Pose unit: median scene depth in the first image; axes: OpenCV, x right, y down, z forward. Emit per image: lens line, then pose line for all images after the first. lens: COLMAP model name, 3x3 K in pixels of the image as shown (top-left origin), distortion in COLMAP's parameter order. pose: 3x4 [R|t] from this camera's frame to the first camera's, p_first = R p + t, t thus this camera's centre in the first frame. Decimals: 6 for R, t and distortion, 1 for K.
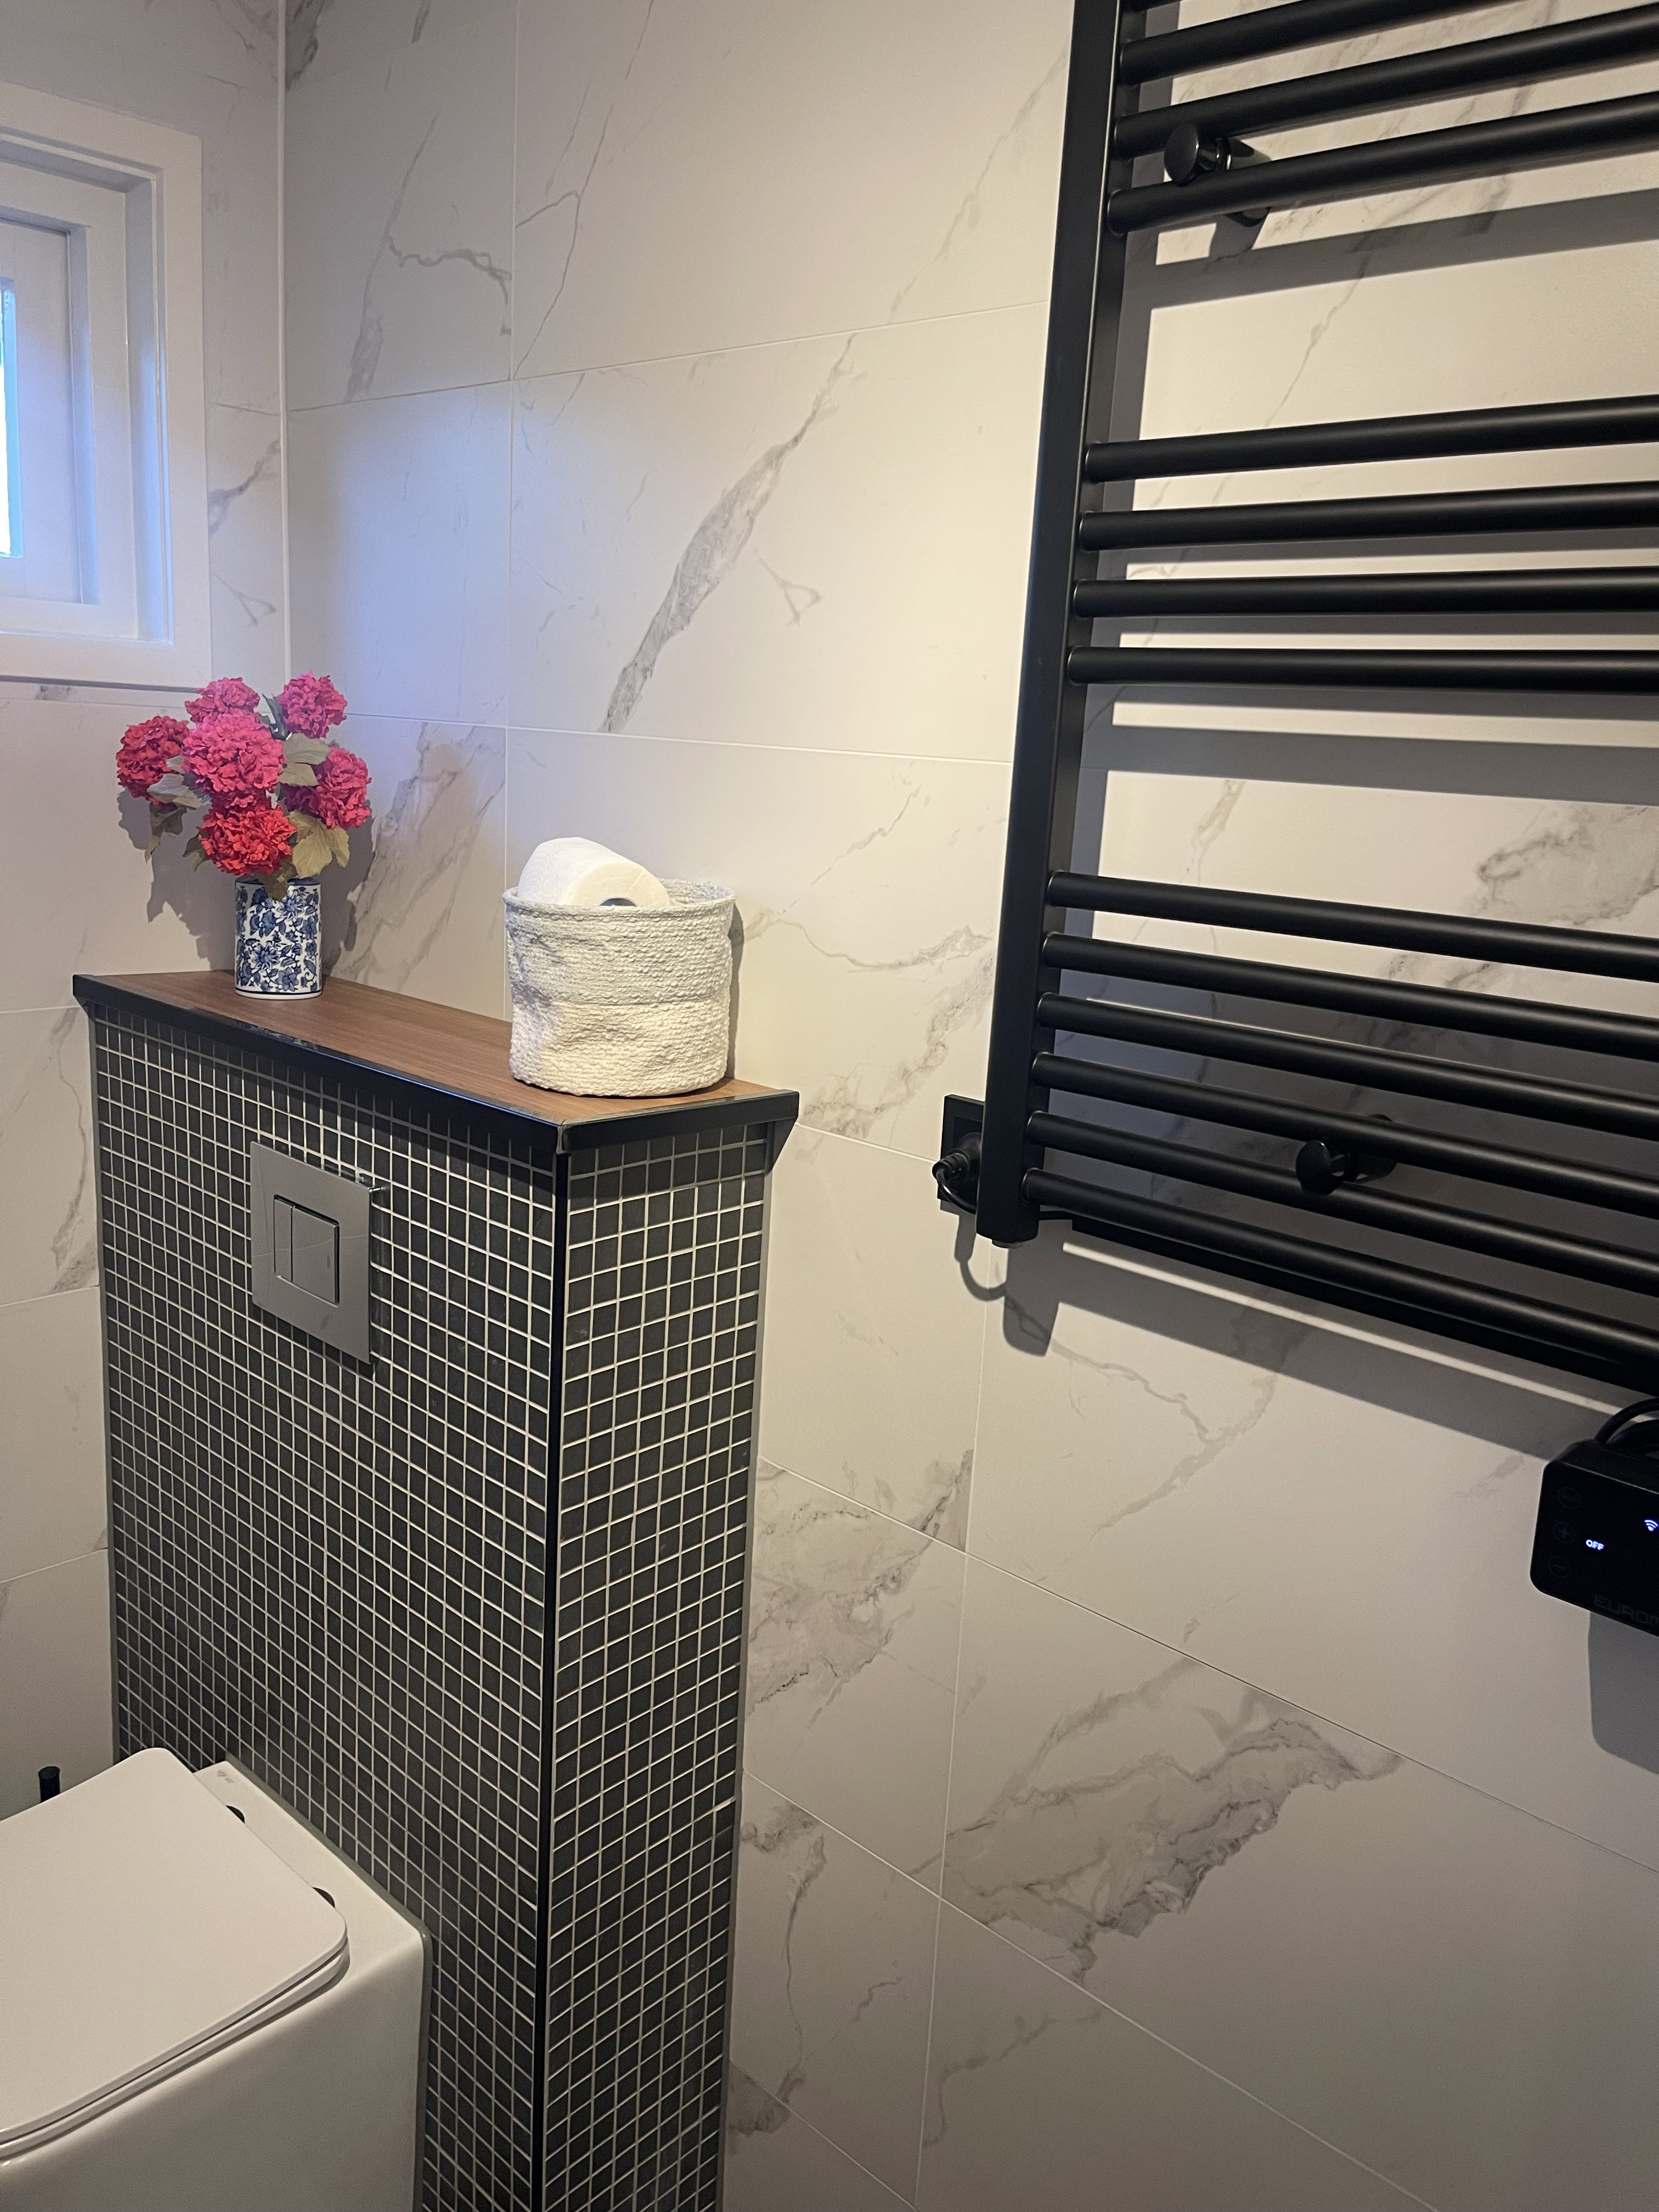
lens RADIAL K [[1692.1, 0, 825.3], [0, 1692.1, 1100.5], [0, 0, 1]] dist [0.031655, -0.000841]
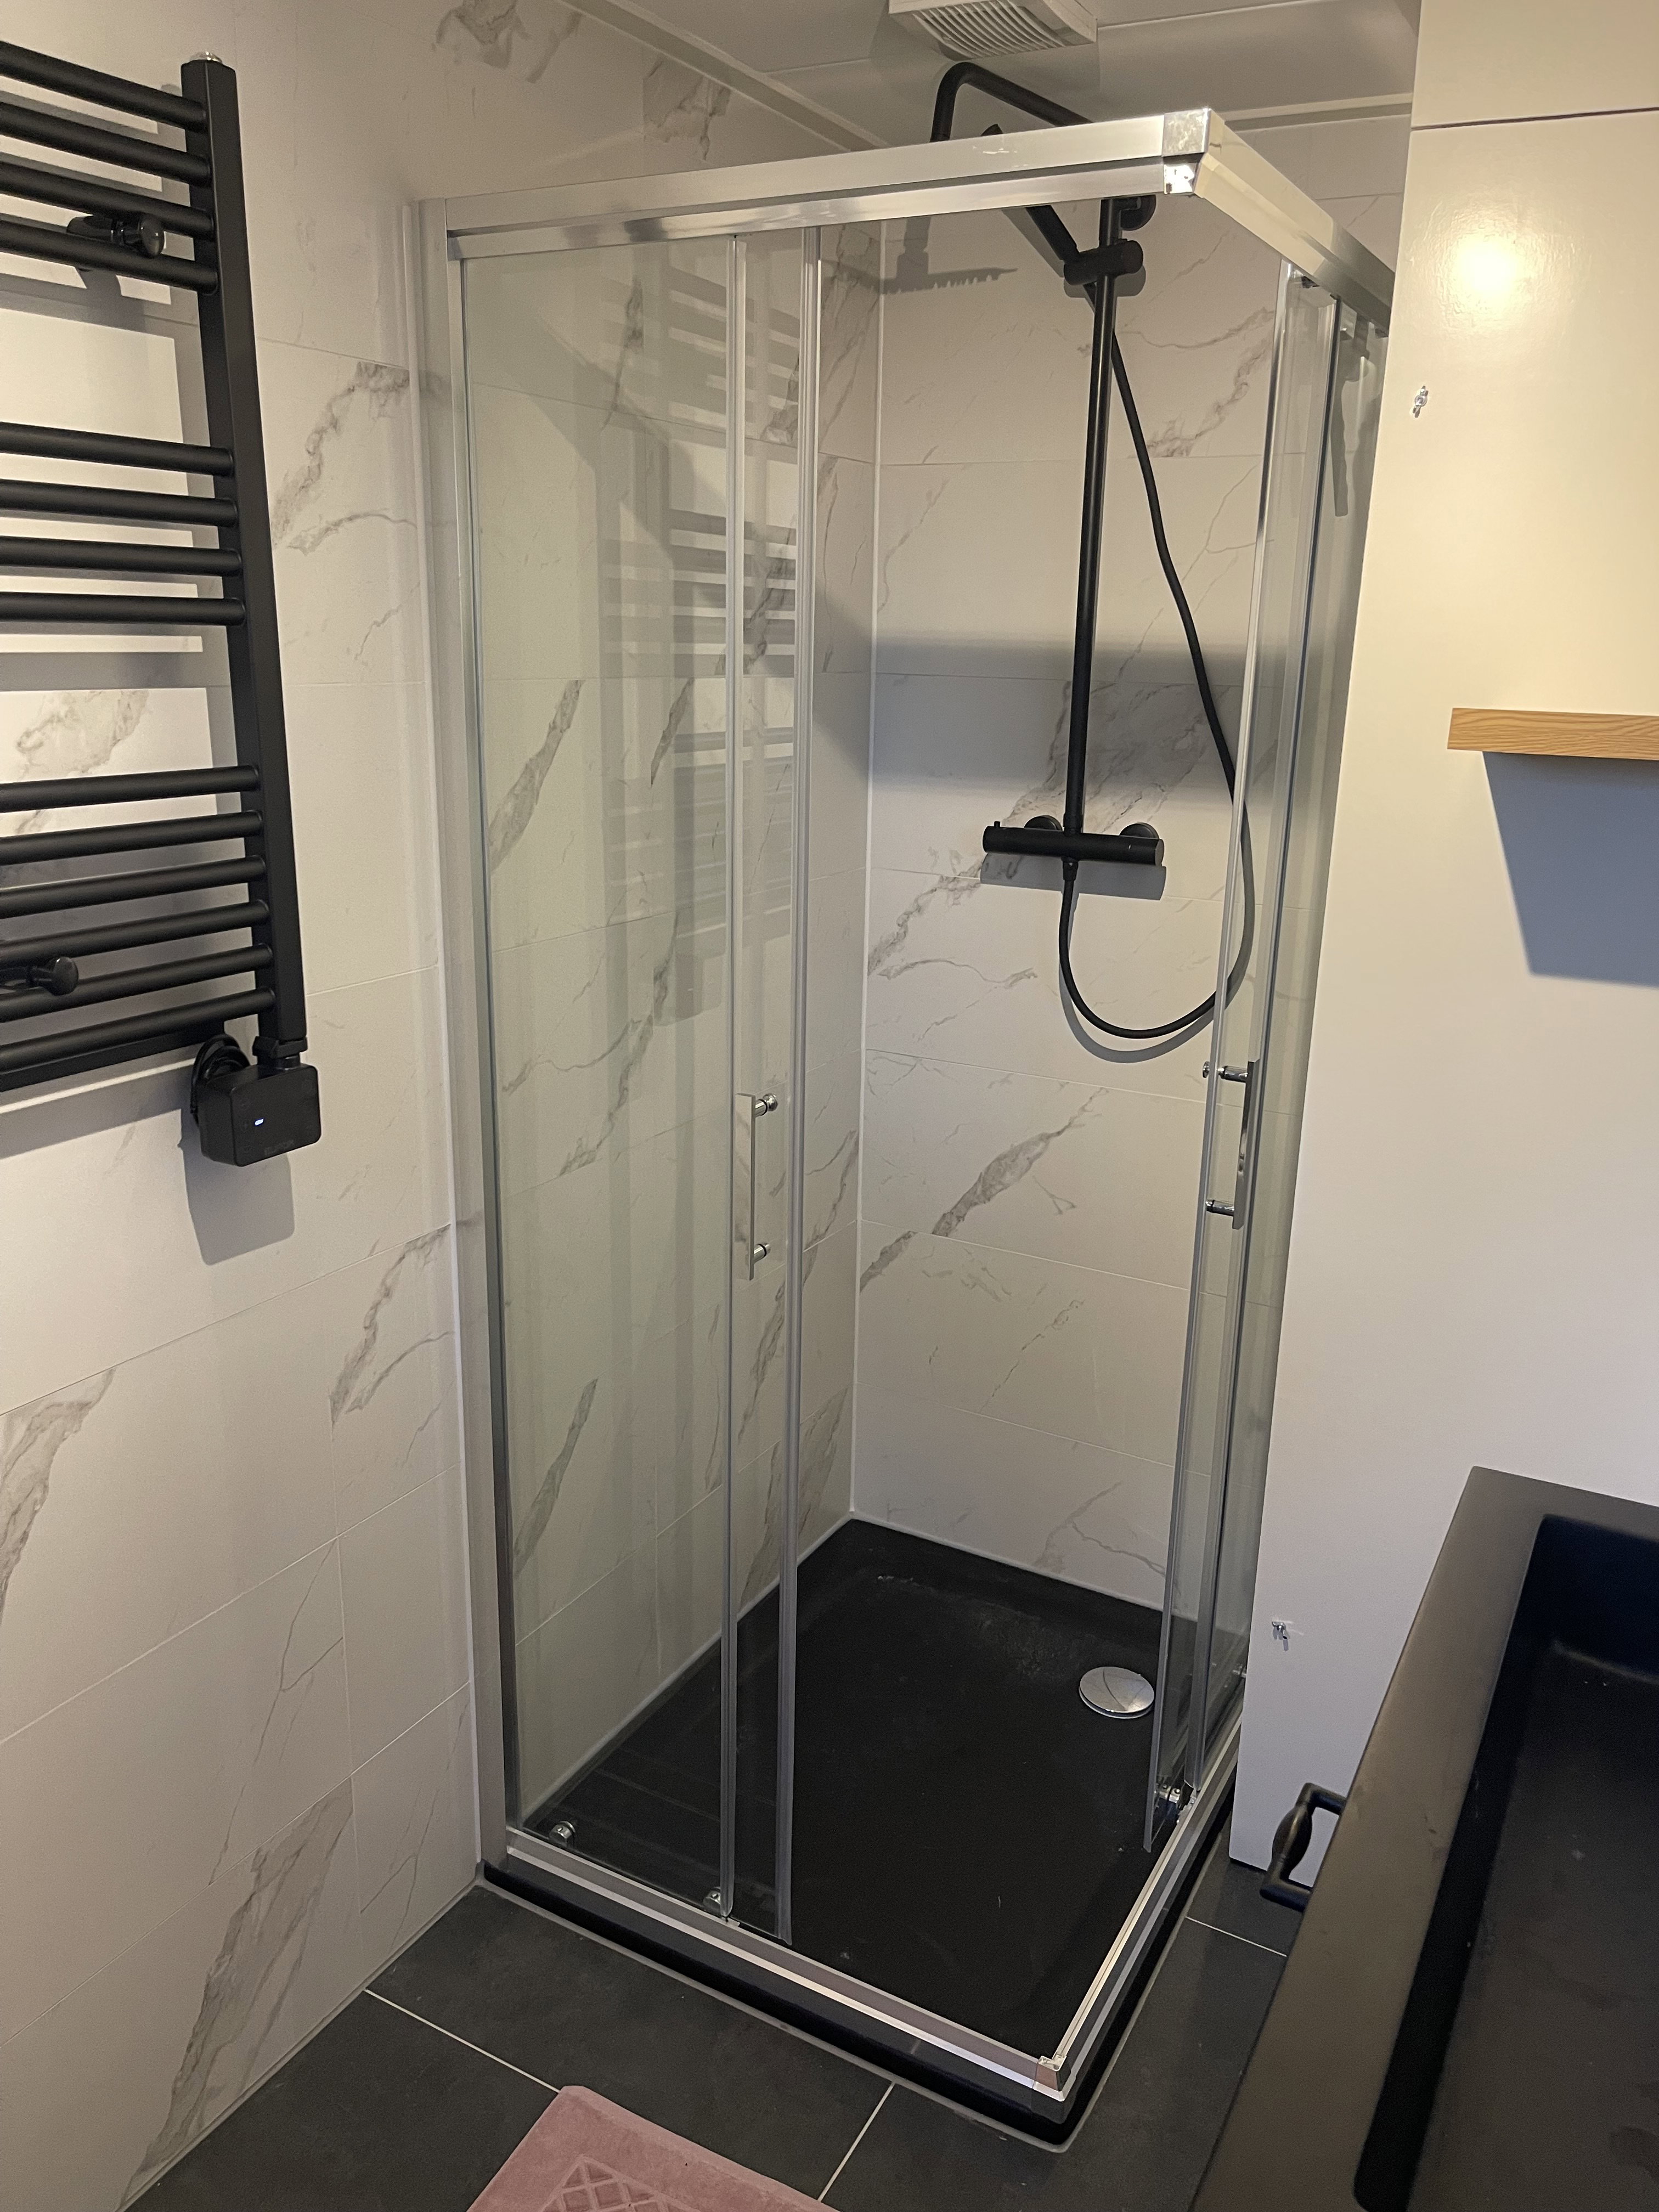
lens RADIAL K [[1692.1, 0, 825.3], [0, 1692.1, 1100.5], [0, 0, 1]] dist [0.031655, -0.000841]
pose [[-0.246646, -0.319480, 0.914931, -1.174660], [0.171152, 0.914898, 0.365607, -0.271979], [-0.953872, 0.246768, -0.170976, 0.690440]]
